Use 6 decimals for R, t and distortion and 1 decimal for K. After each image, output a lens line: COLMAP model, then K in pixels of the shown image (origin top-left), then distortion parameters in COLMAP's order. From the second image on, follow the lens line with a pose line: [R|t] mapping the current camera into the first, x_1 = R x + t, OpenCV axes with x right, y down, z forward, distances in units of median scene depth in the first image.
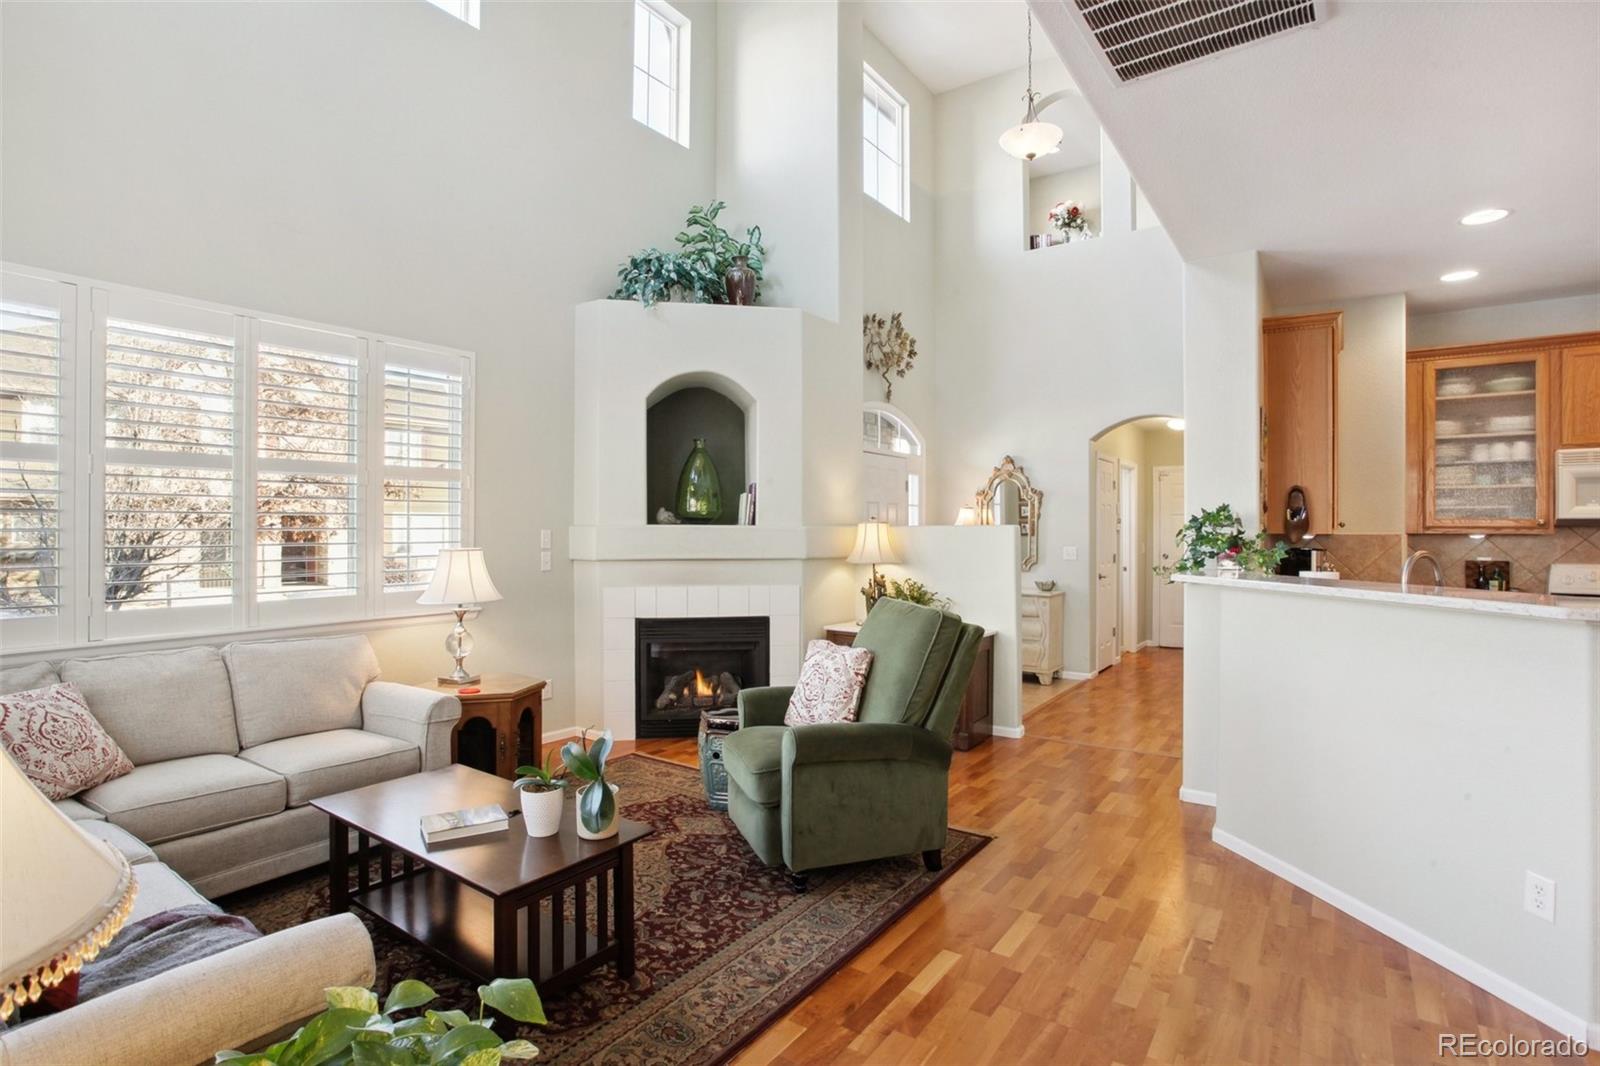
lens RADIAL K [[780.4, 0, 804.6], [0, 780.4, 525.3], [0, 0, 1]] dist [-0.075050, 0.037340]
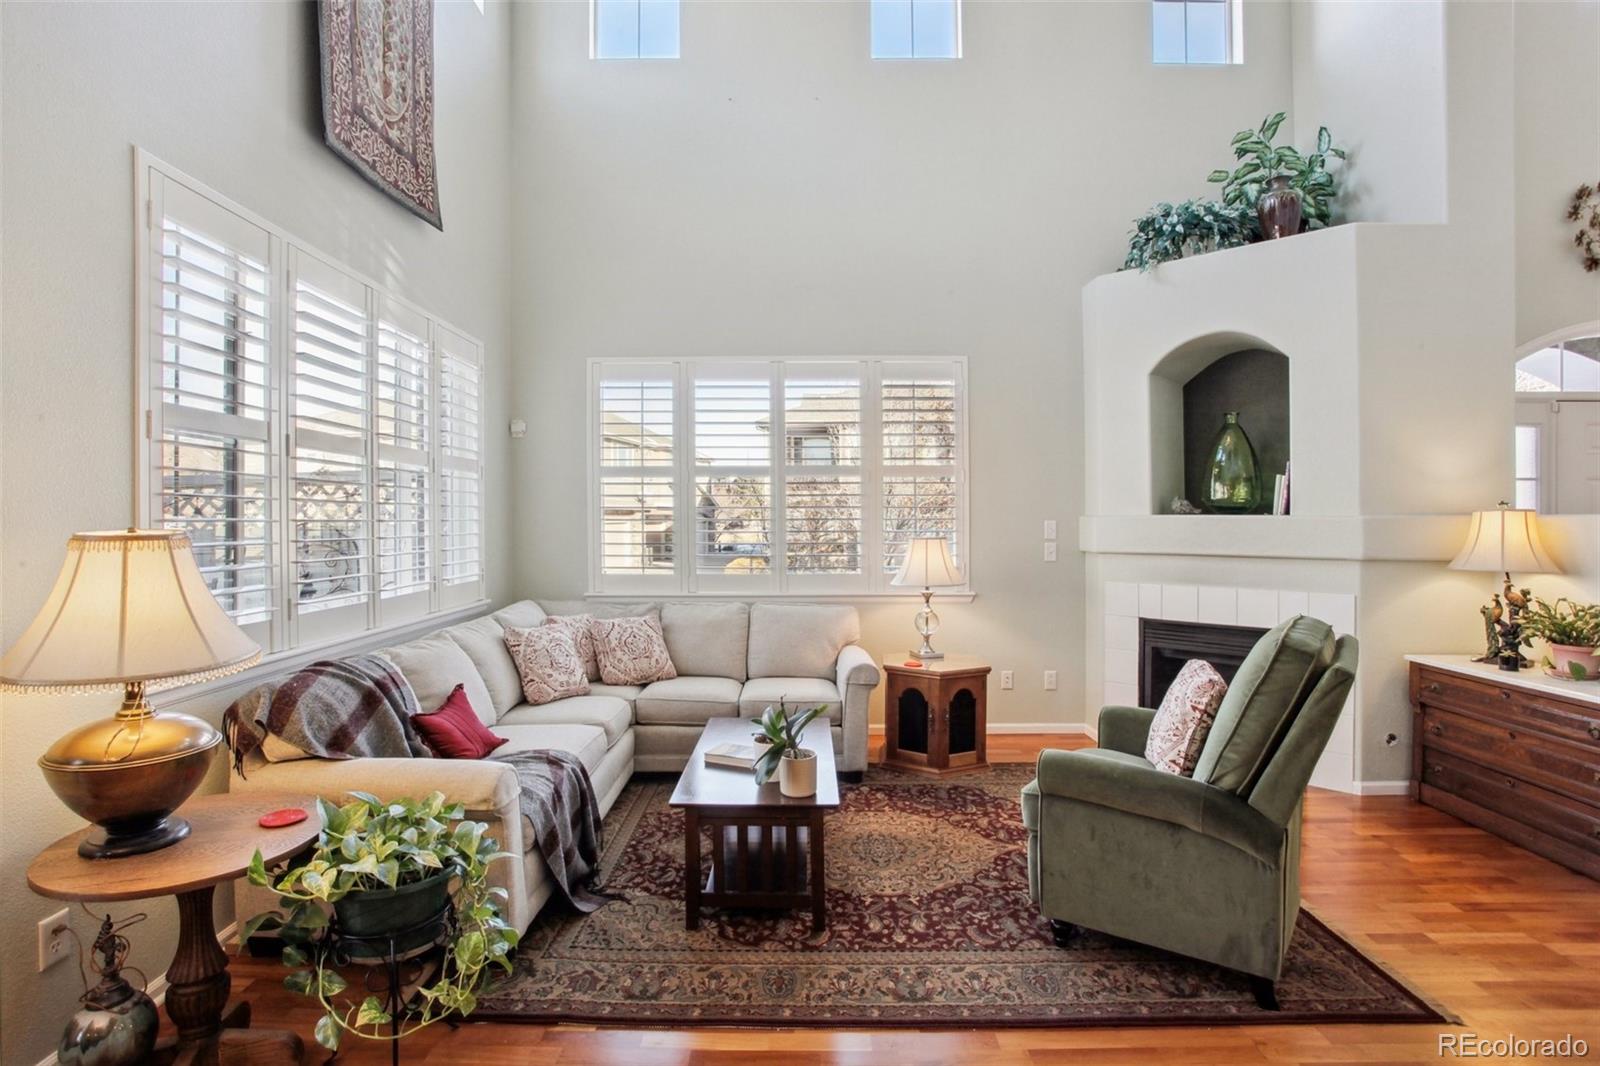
lens RADIAL K [[780.4, 0, 804.6], [0, 780.4, 525.3], [0, 0, 1]] dist [-0.075050, 0.037340]
pose [[0.582544, 0.005760, -0.812779, 0.325128], [0.003317, 0.999950, 0.009464, 0.001710], [0.812792, -0.008209, 0.582496, 0.178348]]
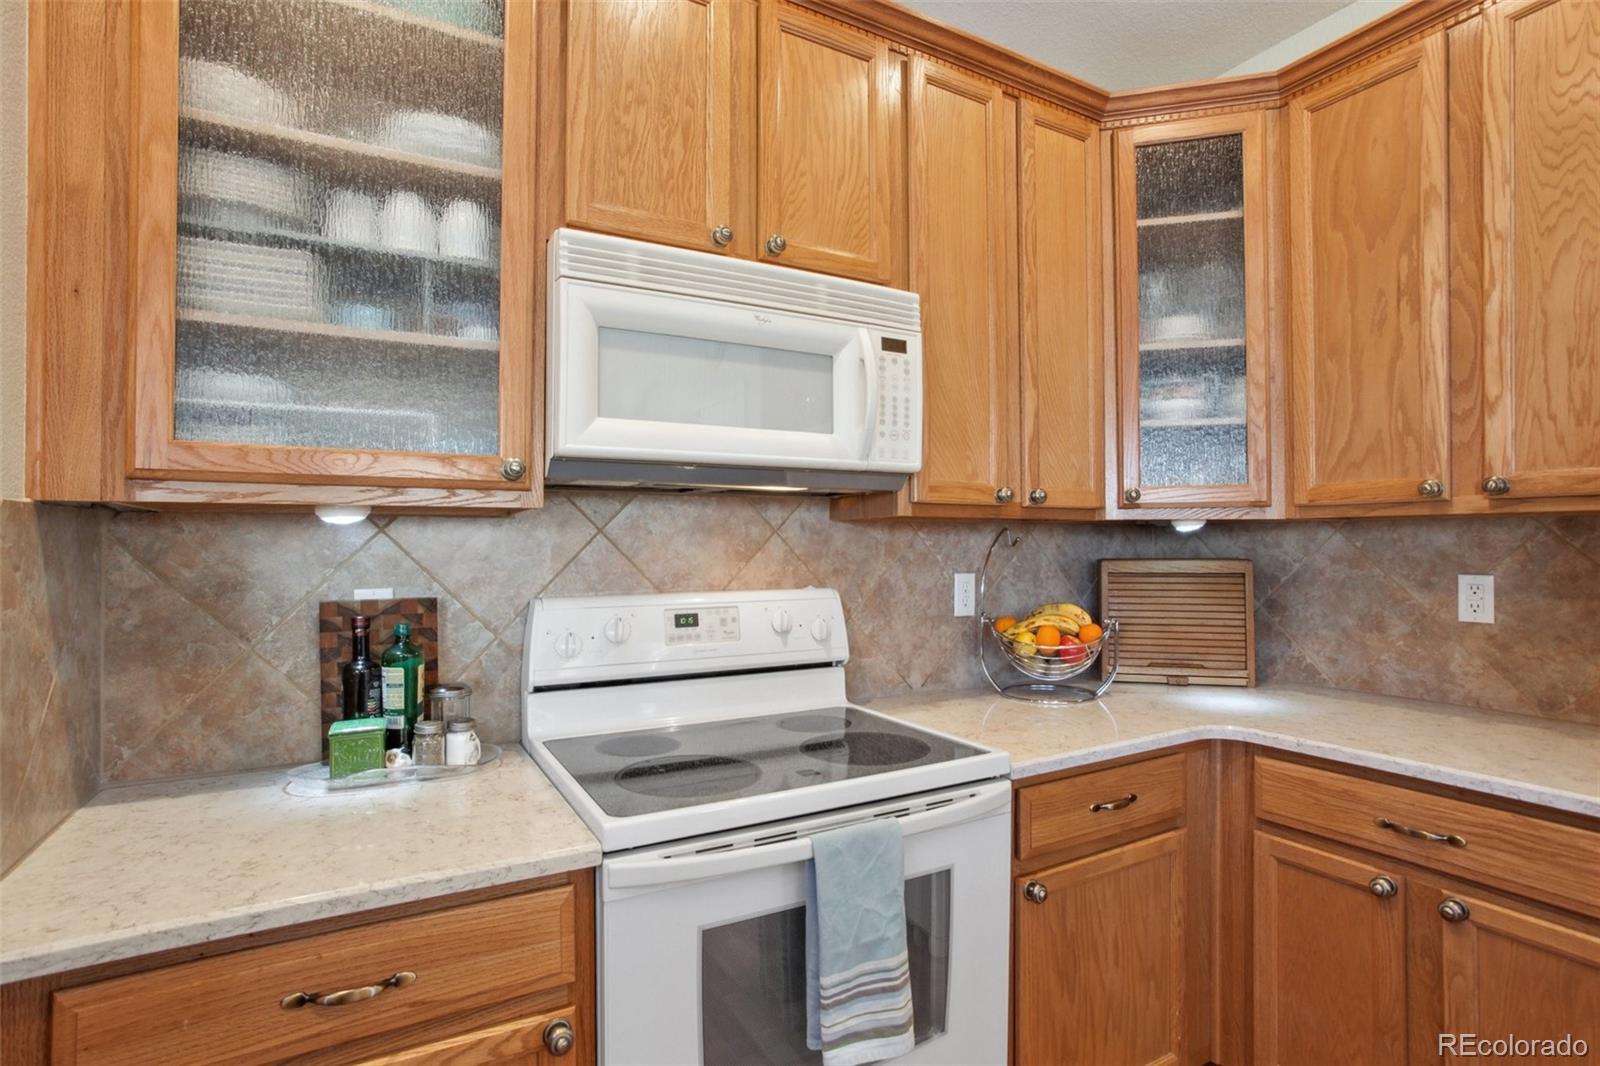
lens RADIAL K [[797.8, 0, 799.4], [0, 797.8, 538.4], [0, 0, 1]] dist [-0.071481, 0.039525]
pose [[0.419188, 0.001976, 0.907897, 0.705449], [0.001625, 0.999994, -0.002927, 0.023761], [-0.907898, 0.002702, 0.419183, 0.726162]]
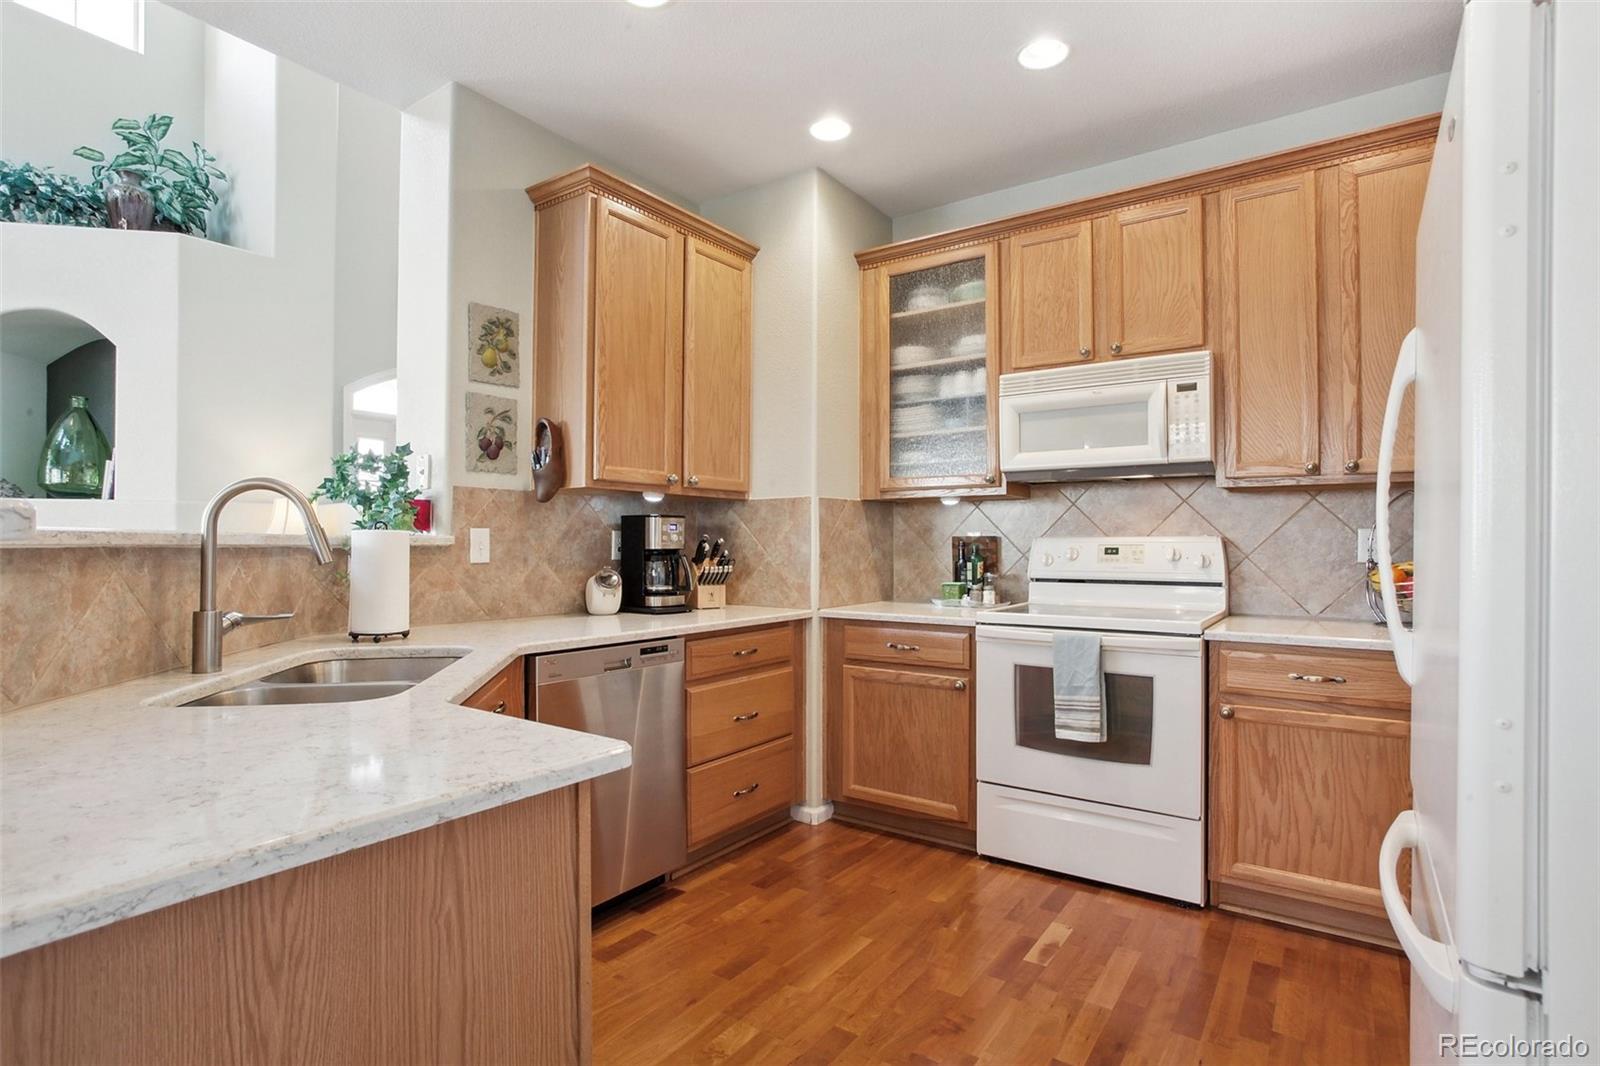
lens RADIAL K [[780.3, 0, 787.1], [0, 780.3, 530.2], [0, 0, 1]] dist [-0.051200, 0.026709]
pose [[0.999980, -0.004354, 0.004614, 0.740976], [0.004403, 0.999933, -0.010670, 0.049915], [-0.004567, 0.010690, 0.999932, 0.247258]]
